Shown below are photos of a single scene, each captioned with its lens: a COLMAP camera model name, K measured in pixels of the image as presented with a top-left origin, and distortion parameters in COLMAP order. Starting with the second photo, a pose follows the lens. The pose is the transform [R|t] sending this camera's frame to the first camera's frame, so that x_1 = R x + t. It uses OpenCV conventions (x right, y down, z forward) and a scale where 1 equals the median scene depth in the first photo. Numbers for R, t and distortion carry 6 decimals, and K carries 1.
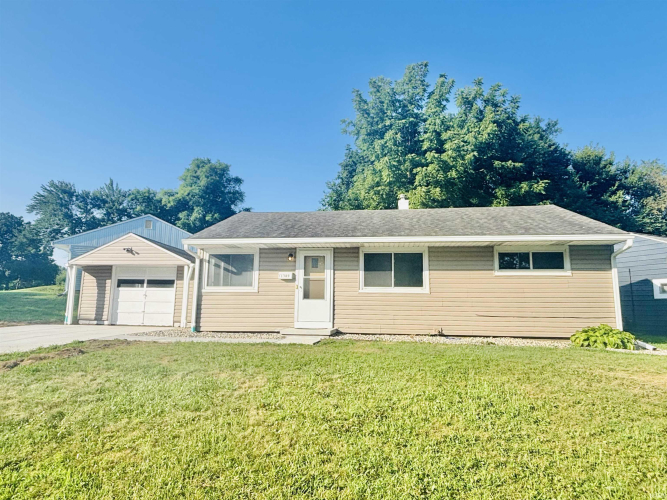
lens RADIAL K [[409.3, 0, 336.3], [0, 409.3, 233.3], [0, 0, 1]] dist [0.006411, 0.001354]
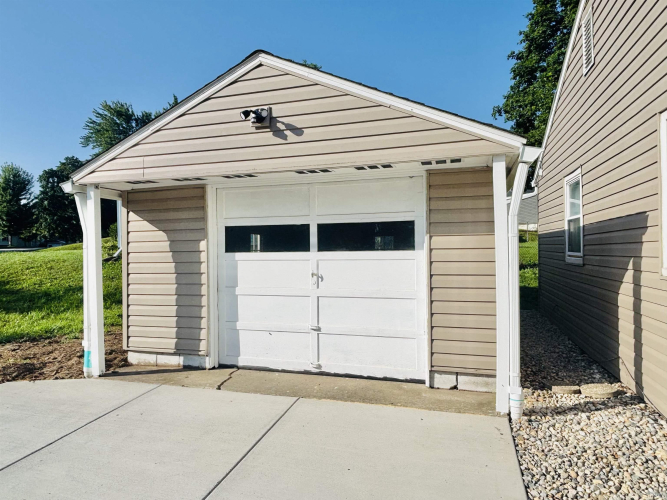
lens RADIAL K [[425.8, 0, 333.7], [0, 425.8, 251.3], [0, 0, 1]] dist [0.036118, 0.000216]
pose [[0.984376, -0.024444, -0.174375, -0.401616], [0.055859, 0.982515, 0.177605, 0.076899], [0.166985, -0.184570, 0.968530, 0.702206]]
